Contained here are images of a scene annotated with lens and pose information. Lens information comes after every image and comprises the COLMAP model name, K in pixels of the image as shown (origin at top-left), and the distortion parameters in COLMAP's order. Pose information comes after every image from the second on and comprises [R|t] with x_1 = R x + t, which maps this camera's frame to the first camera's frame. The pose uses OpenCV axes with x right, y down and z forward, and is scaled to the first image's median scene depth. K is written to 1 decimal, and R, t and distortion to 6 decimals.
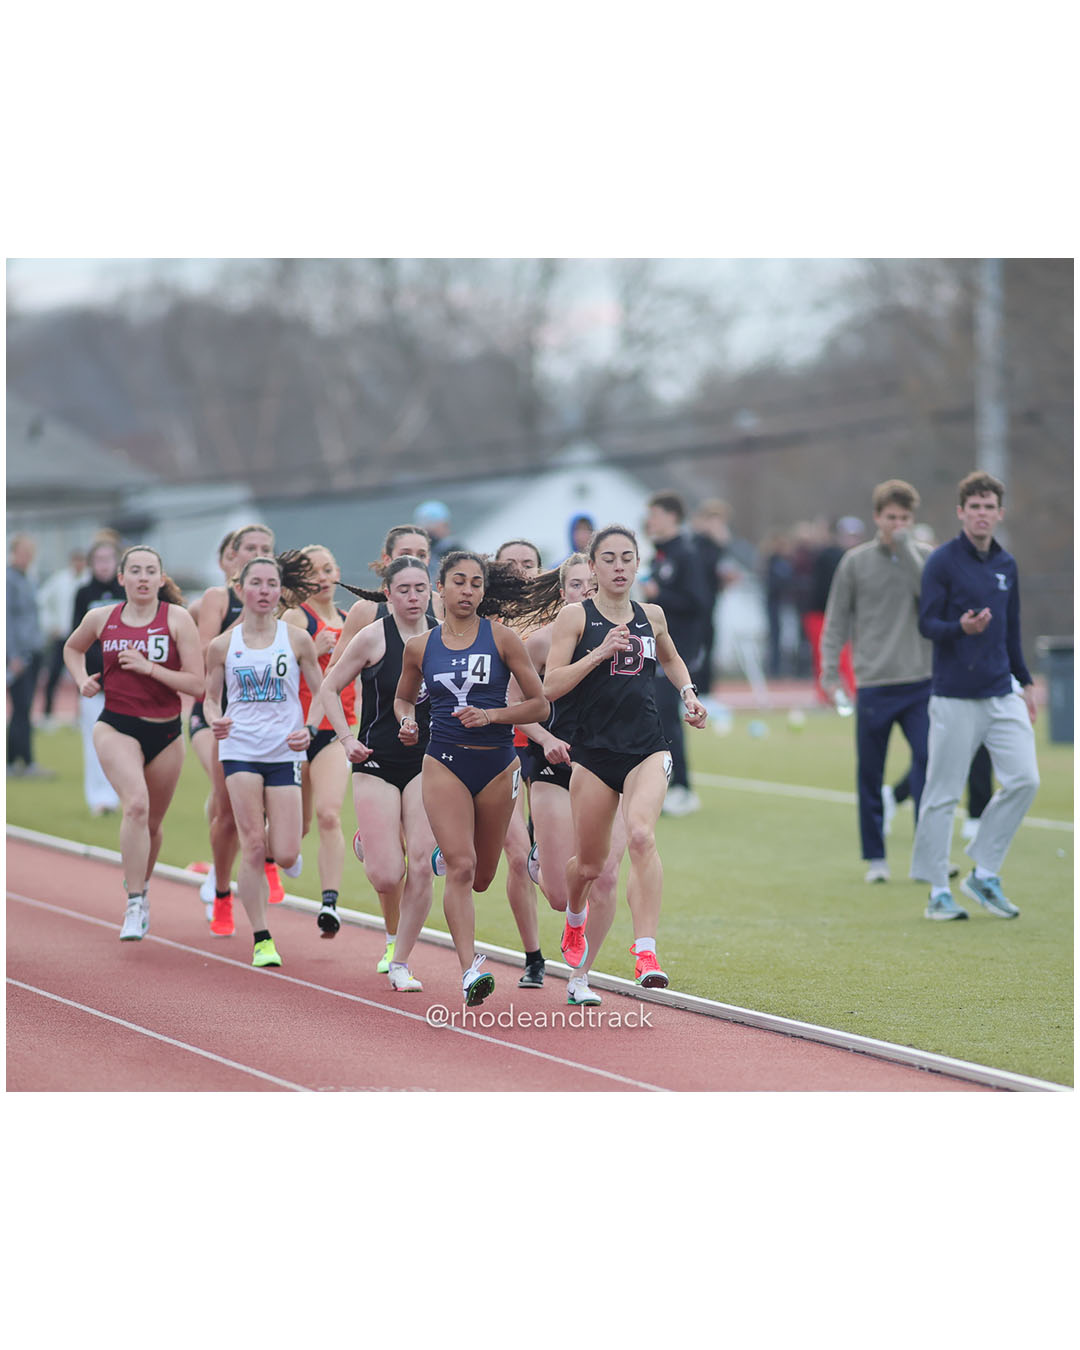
lens RADIAL K [[8703.7, 0, 539.9], [0, 8703.7, 675.0], [0, 0, 1]] dist [-0.414271, 14.990429]
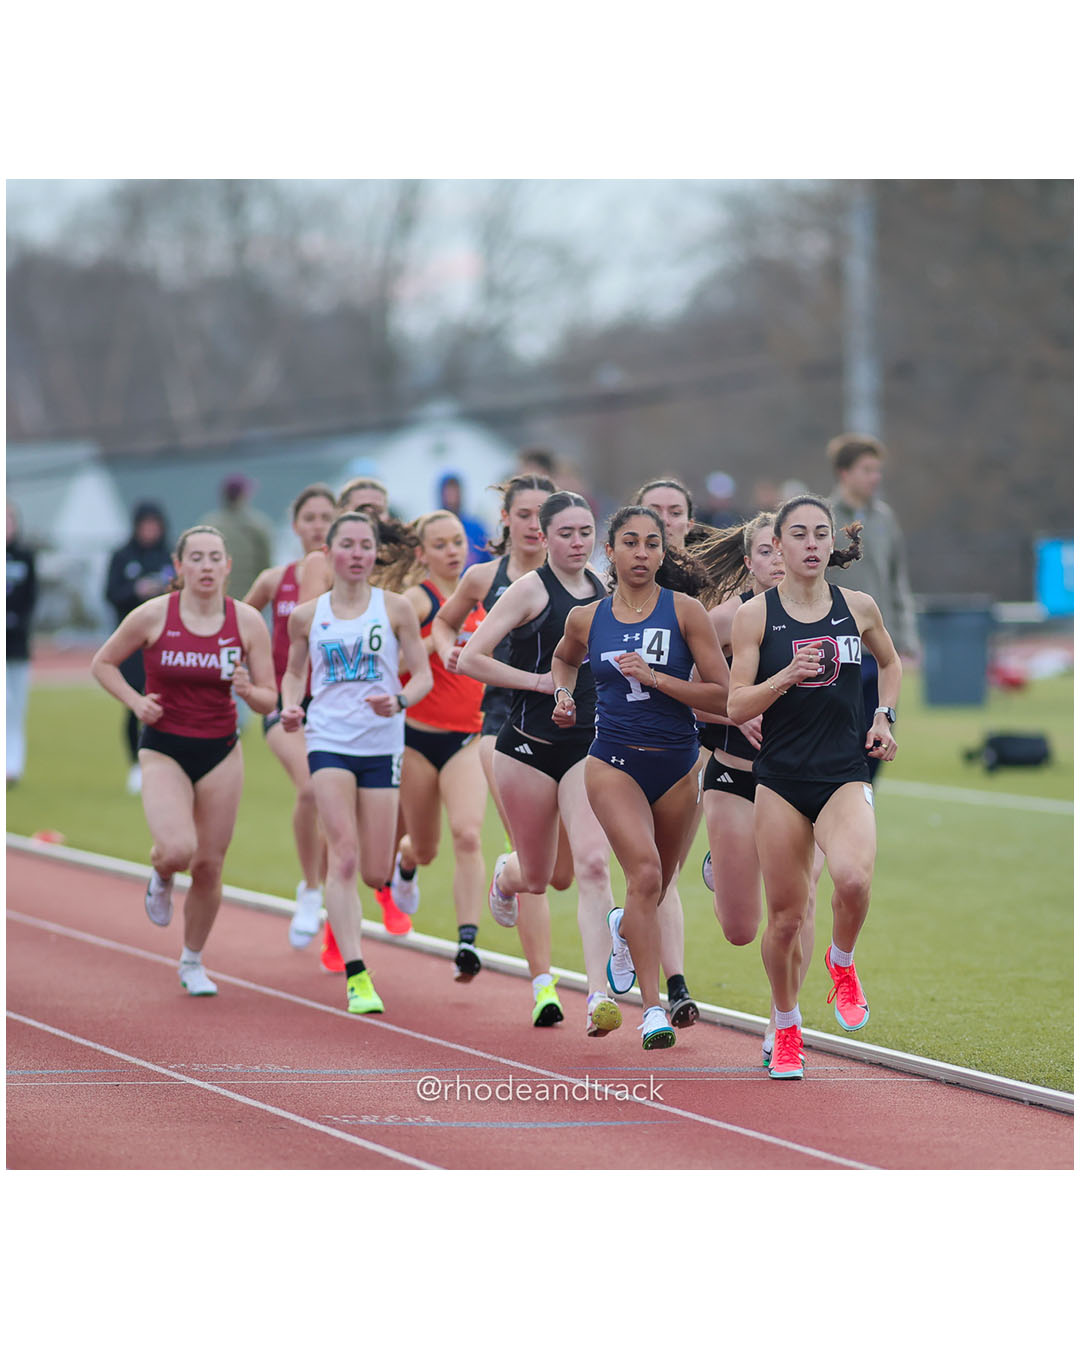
lens RADIAL K [[8703.7, 0, 539.9], [0, 8703.7, 675.0], [0, 0, 1]] dist [-0.414271, 14.990429]
pose [[0.999753, -0.001608, 0.022189, -0.023648], [0.001507, 0.999988, 0.004581, -0.001441], [-0.022196, -0.004546, 0.999743, 0.129618]]
